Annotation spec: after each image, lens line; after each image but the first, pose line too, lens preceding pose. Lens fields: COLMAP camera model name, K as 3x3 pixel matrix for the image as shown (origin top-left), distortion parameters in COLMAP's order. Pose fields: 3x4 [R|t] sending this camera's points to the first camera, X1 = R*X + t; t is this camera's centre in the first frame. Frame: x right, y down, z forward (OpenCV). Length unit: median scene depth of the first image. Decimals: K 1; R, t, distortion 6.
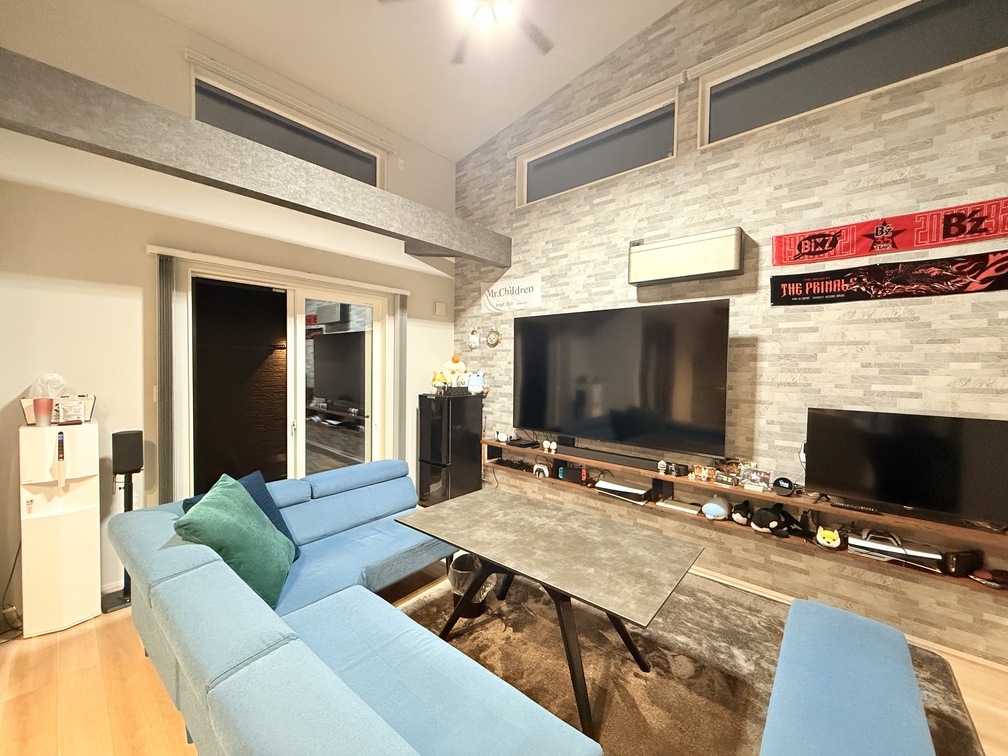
lens RADIAL K [[397.5, 0, 508.0], [0, 397.5, 380.0], [0, 0, 1]] dist [-0.000191, -0.000149]
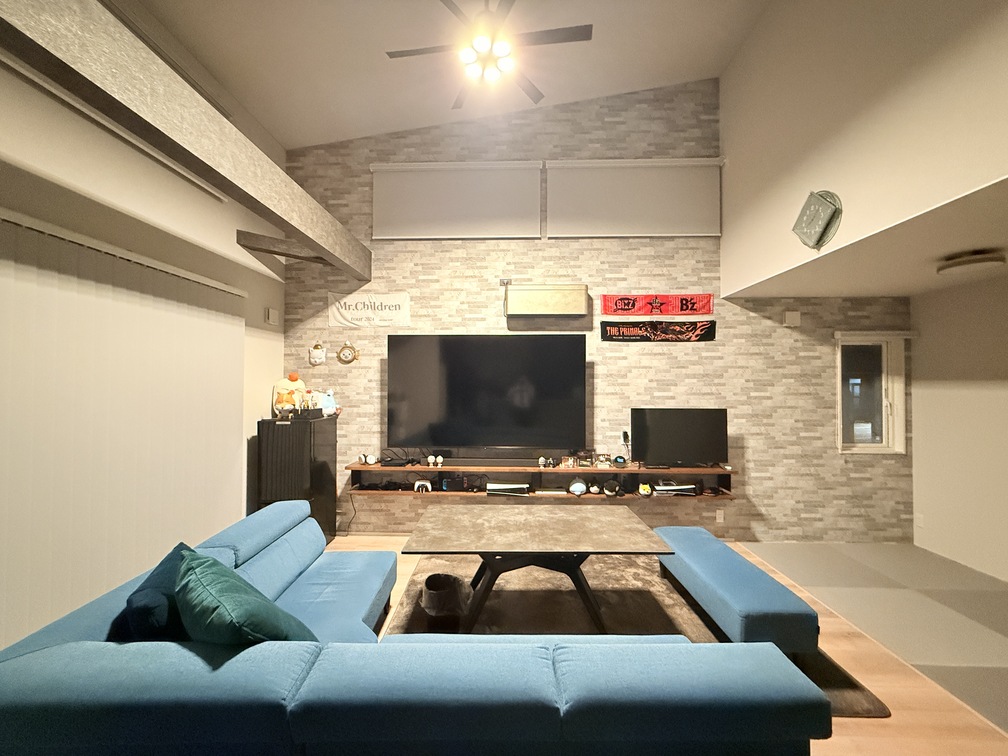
lens RADIAL K [[397.5, 0, 493.3], [0, 397.5, 381.8], [0, 0, 1]] dist [-0.000191, -0.000149]
pose [[0.772665, -0.006840, 0.634777, -0.564635], [0.032661, 0.999046, -0.028991, -0.005532], [-0.633973, 0.043133, 0.772152, 0.117801]]
